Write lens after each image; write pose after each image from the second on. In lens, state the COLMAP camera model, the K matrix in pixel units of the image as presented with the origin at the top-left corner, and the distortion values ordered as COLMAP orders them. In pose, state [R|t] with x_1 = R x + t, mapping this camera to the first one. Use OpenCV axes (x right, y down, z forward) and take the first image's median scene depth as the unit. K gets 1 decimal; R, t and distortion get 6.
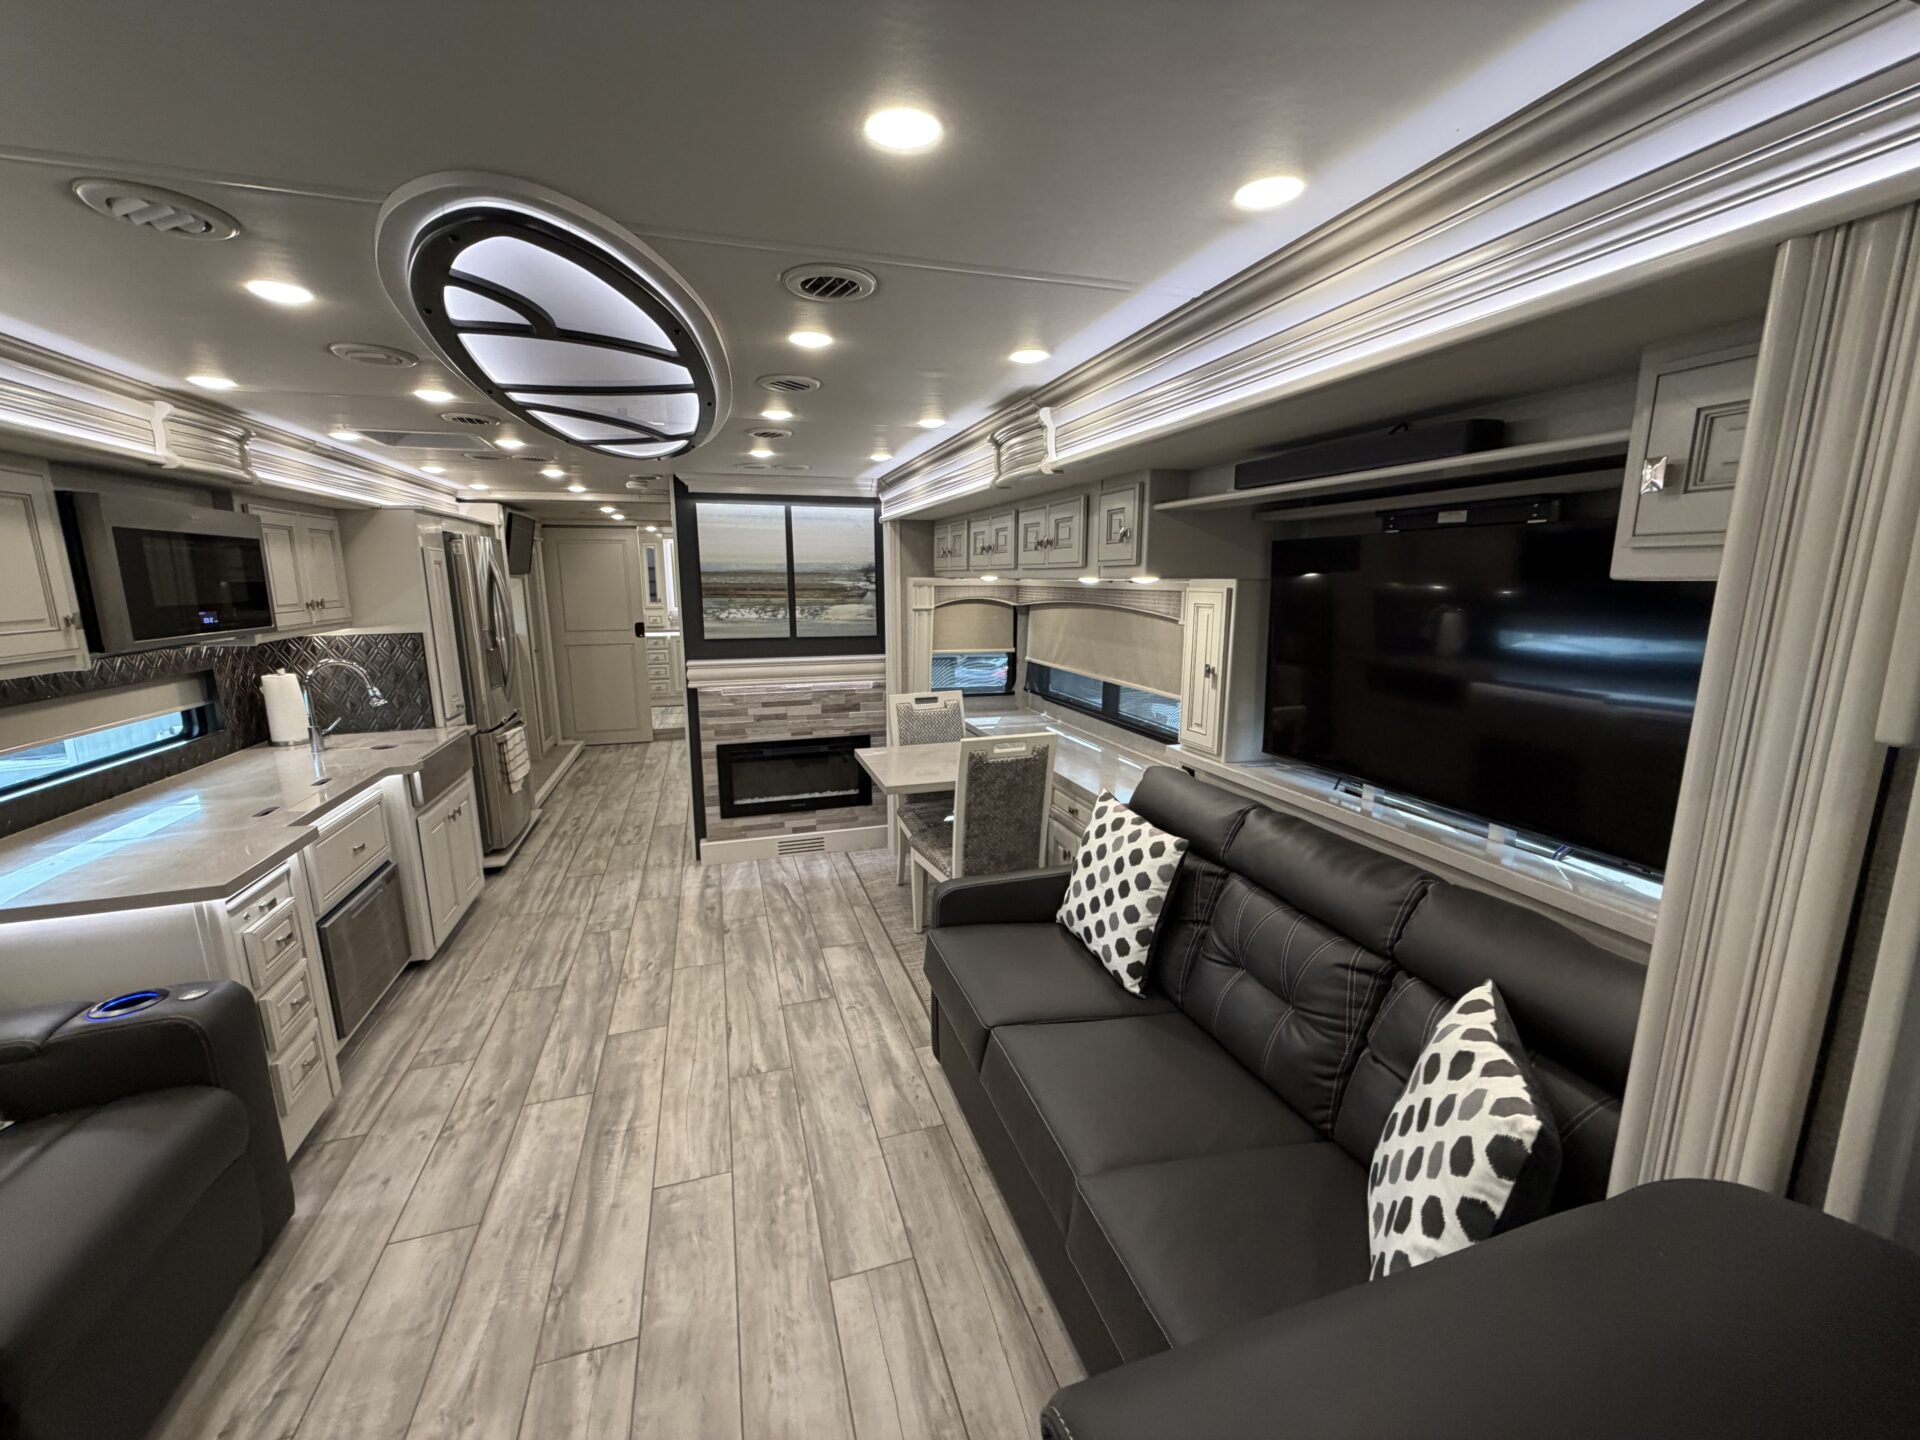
lens RADIAL K [[763.3, 0, 955.2], [0, 763.3, 721.3], [0, 0, 1]] dist [-0.000475, 0.000400]
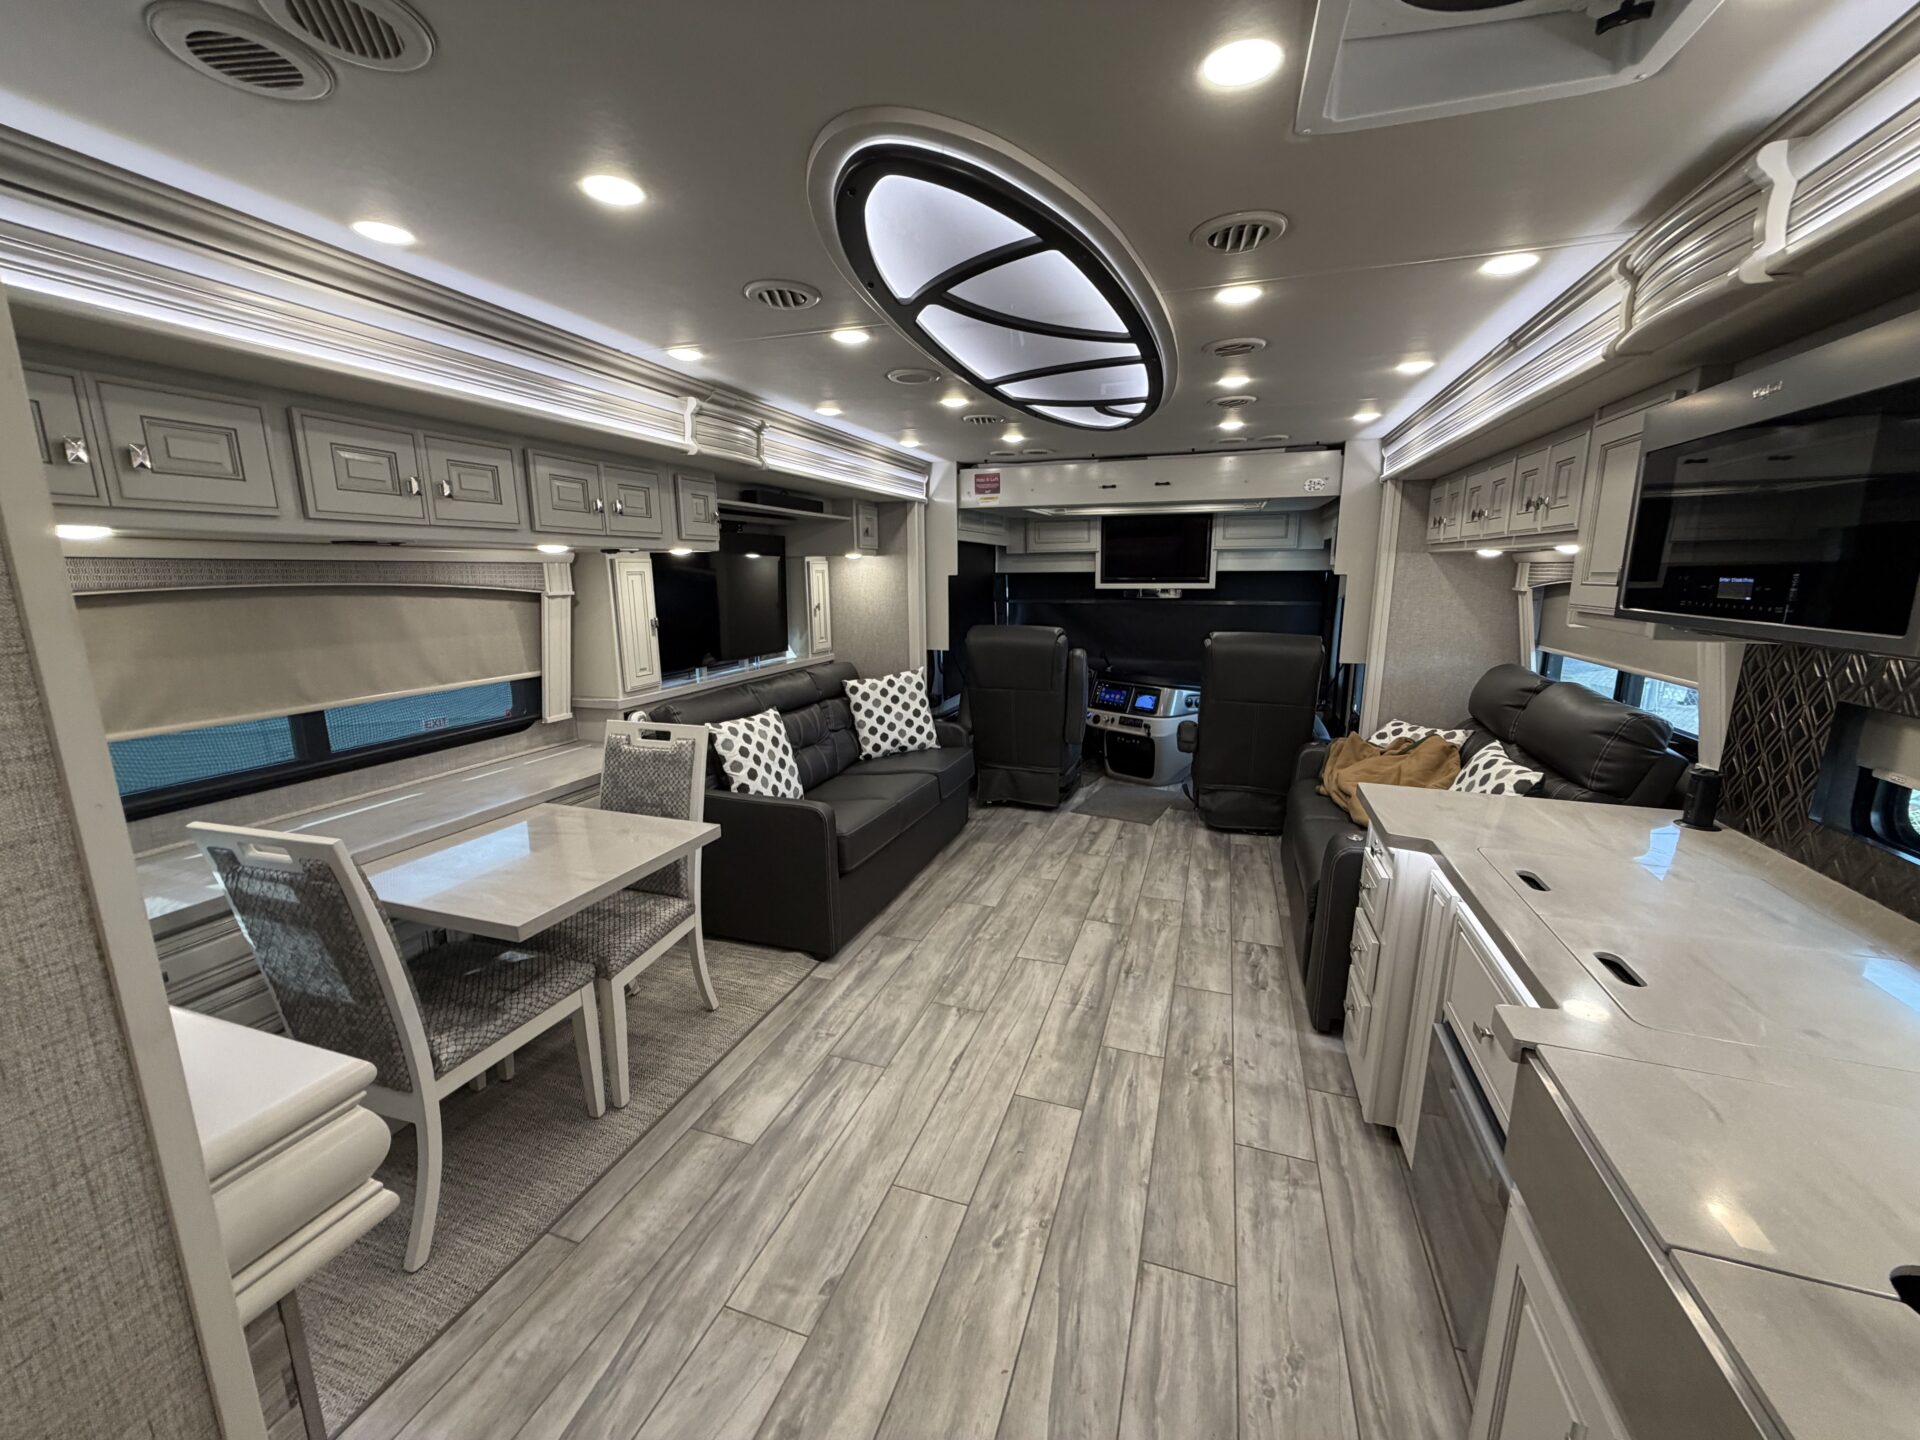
lens RADIAL K [[763.3, 0, 955.2], [0, 763.3, 721.3], [0, 0, 1]] dist [-0.000475, 0.000400]
pose [[-0.800942, -0.110360, 0.588483, -0.591649], [0.117612, 0.934718, 0.335364, -0.194888], [-0.587077, 0.337820, -0.735676, 1.168548]]
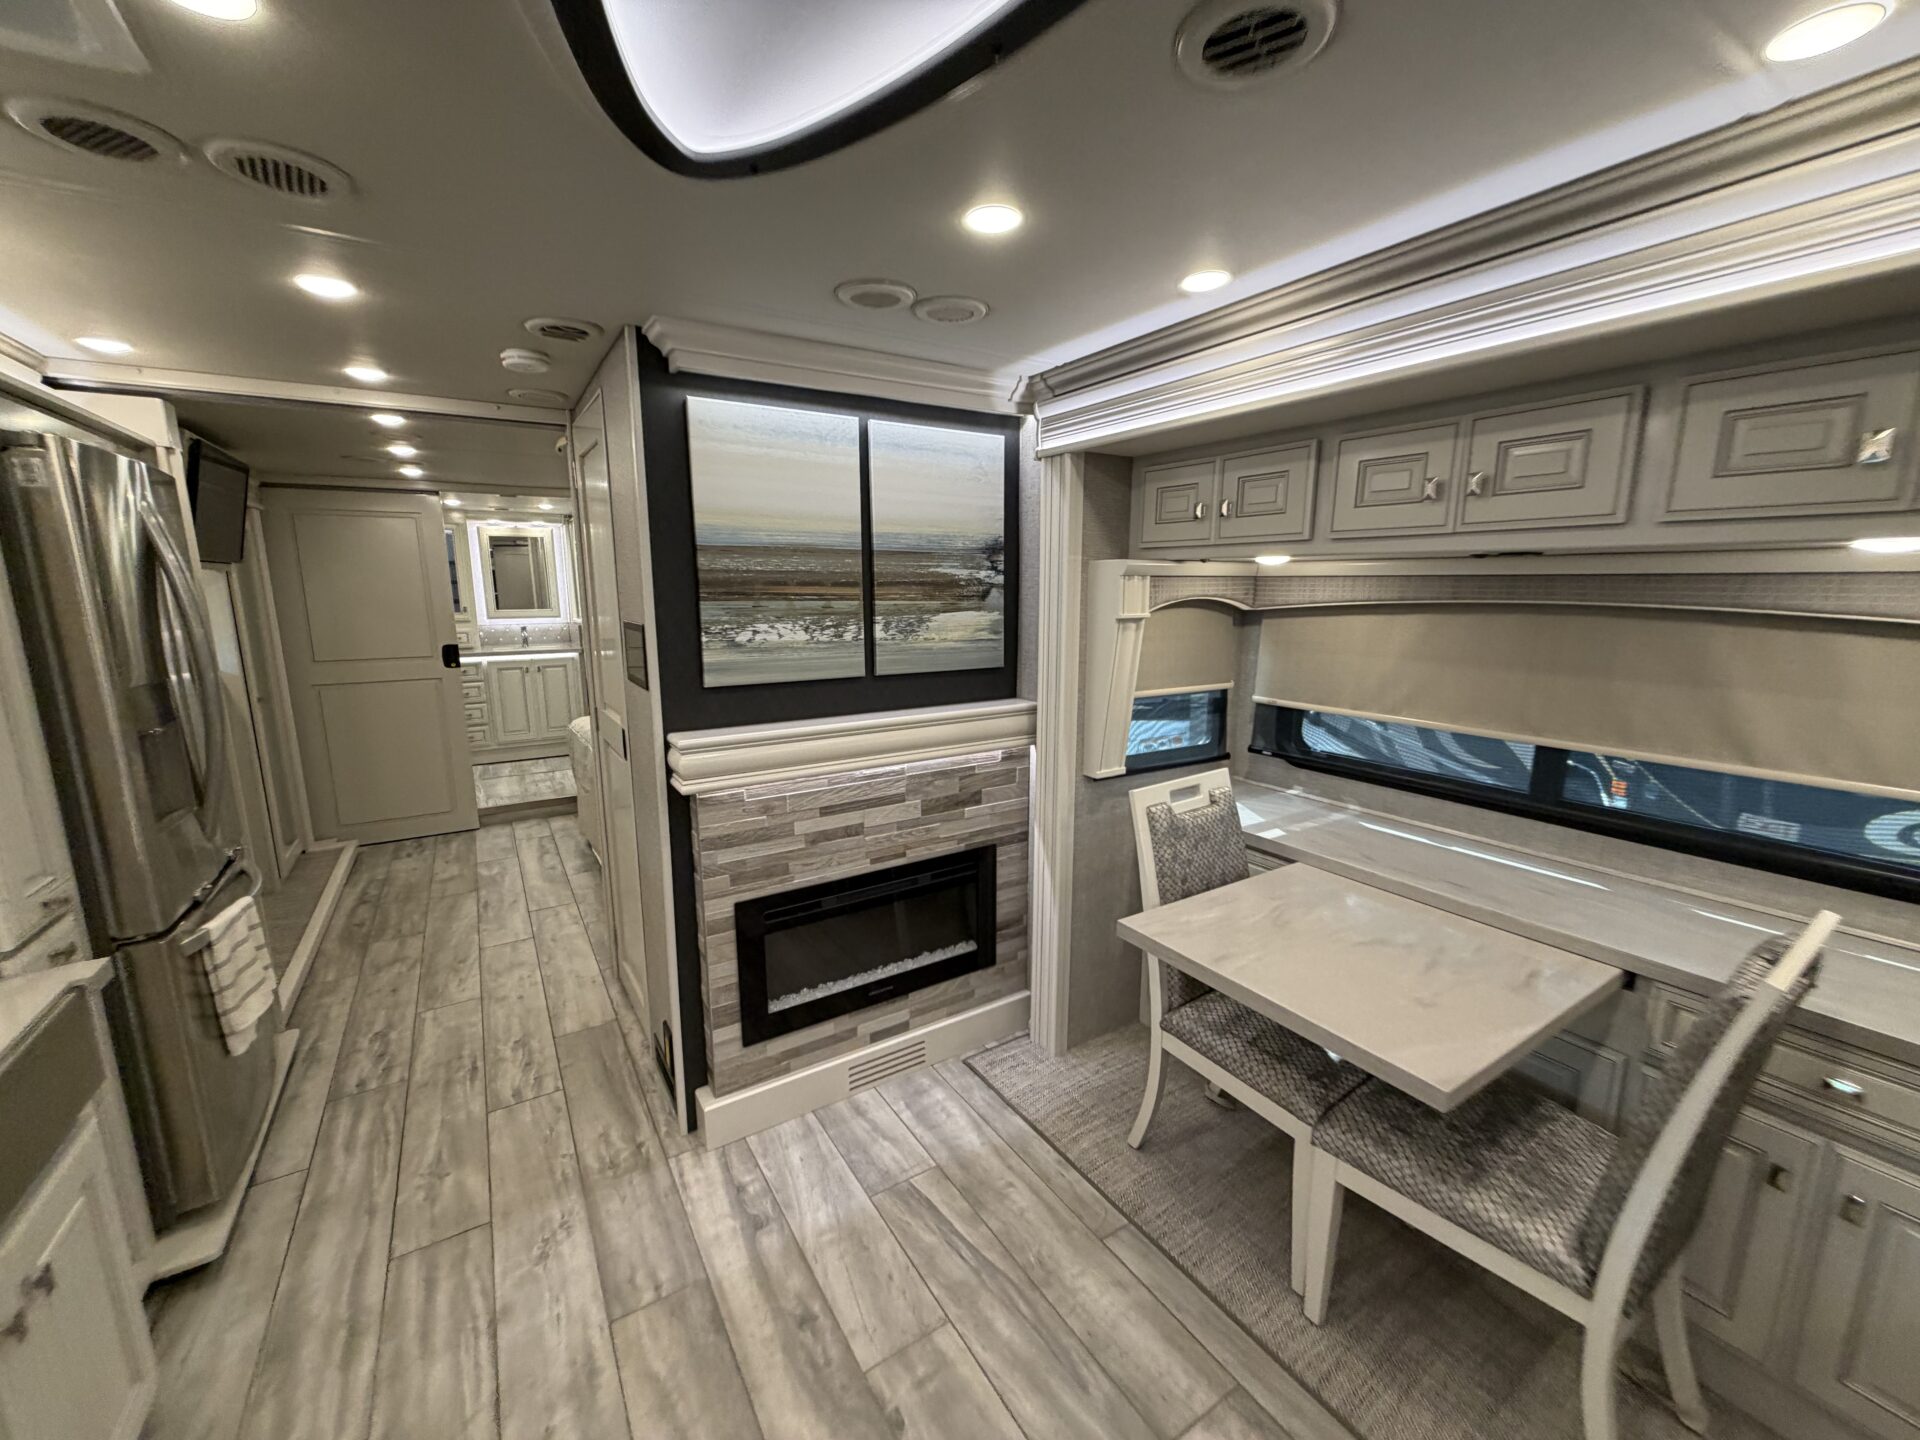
lens RADIAL K [[764.3, 0, 954.4], [0, 764.3, 720.7], [0, 0, 1]] dist [0.000461, -0.000226]
pose [[0.967715, -0.045646, 0.247881, -0.349193], [0.047894, 0.998848, -0.003043, -0.091702], [-0.247457, 0.014817, 0.968786, 0.587941]]
